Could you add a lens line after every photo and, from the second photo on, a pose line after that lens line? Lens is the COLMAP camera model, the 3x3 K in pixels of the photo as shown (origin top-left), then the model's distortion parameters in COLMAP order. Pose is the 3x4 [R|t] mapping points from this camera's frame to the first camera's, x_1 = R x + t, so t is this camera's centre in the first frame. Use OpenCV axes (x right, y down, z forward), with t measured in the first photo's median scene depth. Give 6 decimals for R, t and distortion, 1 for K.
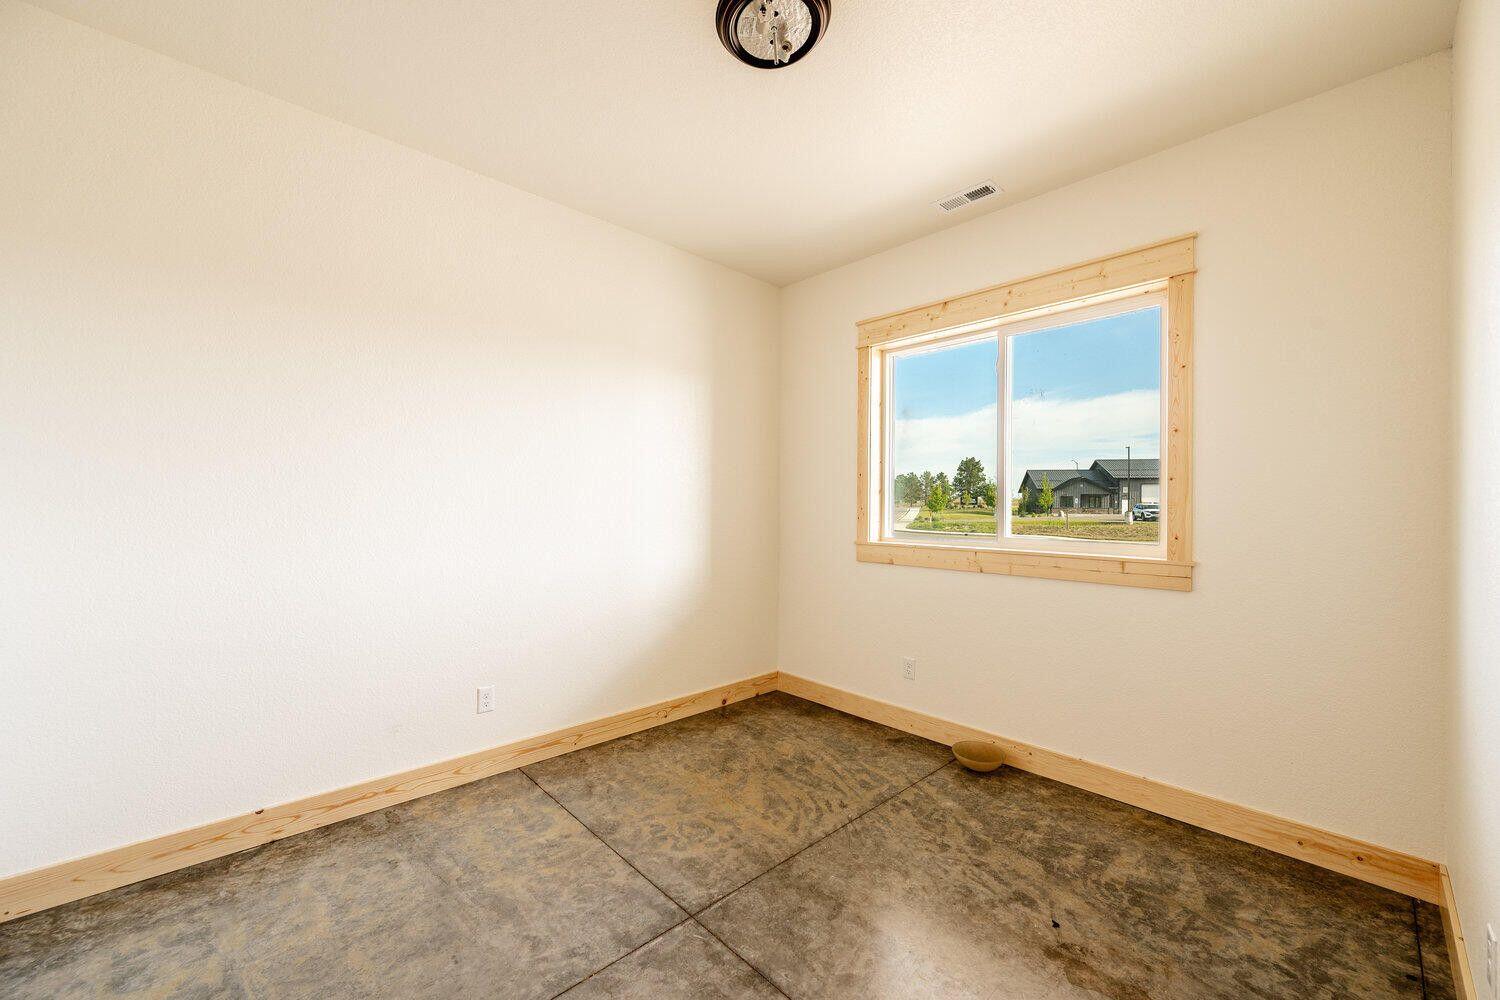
lens RADIAL K [[588.8, 0, 750.6], [0, 588.8, 501.8], [0, 0, 1]] dist [-0.002193, 0.000309]
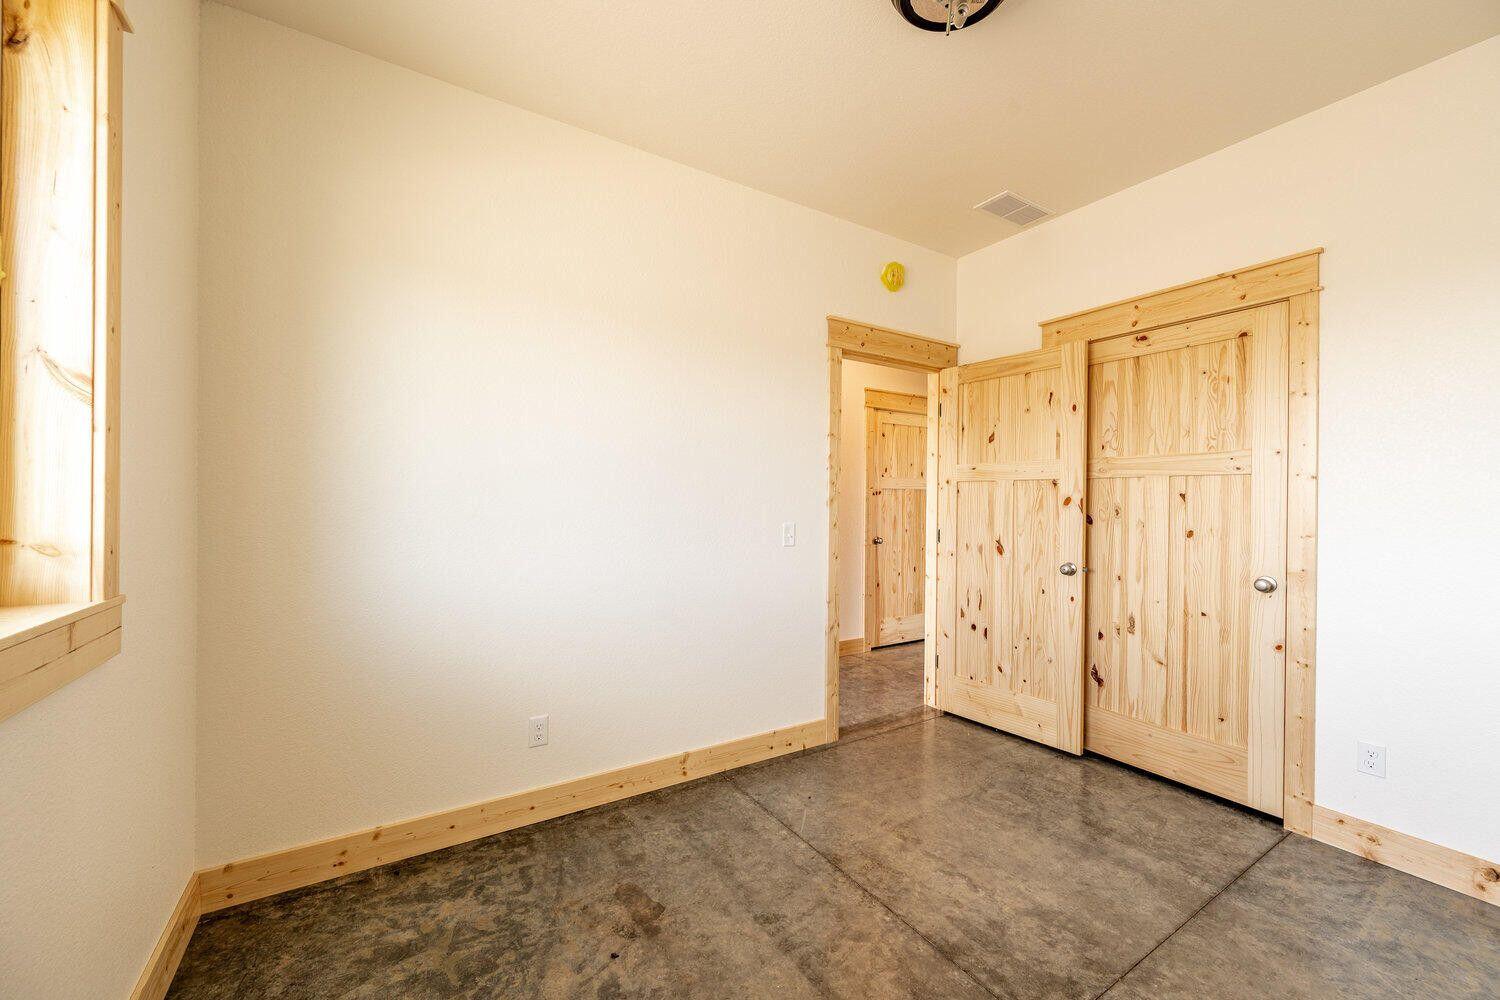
lens RADIAL K [[588.8, 0, 750.6], [0, 588.8, 501.8], [0, 0, 1]] dist [-0.002193, 0.000309]
pose [[-0.979972, -0.019038, 0.198221, 0.152029], [-0.019687, 0.999805, -0.001304, 0.011480], [-0.198158, -0.005180, -0.980156, 1.969597]]
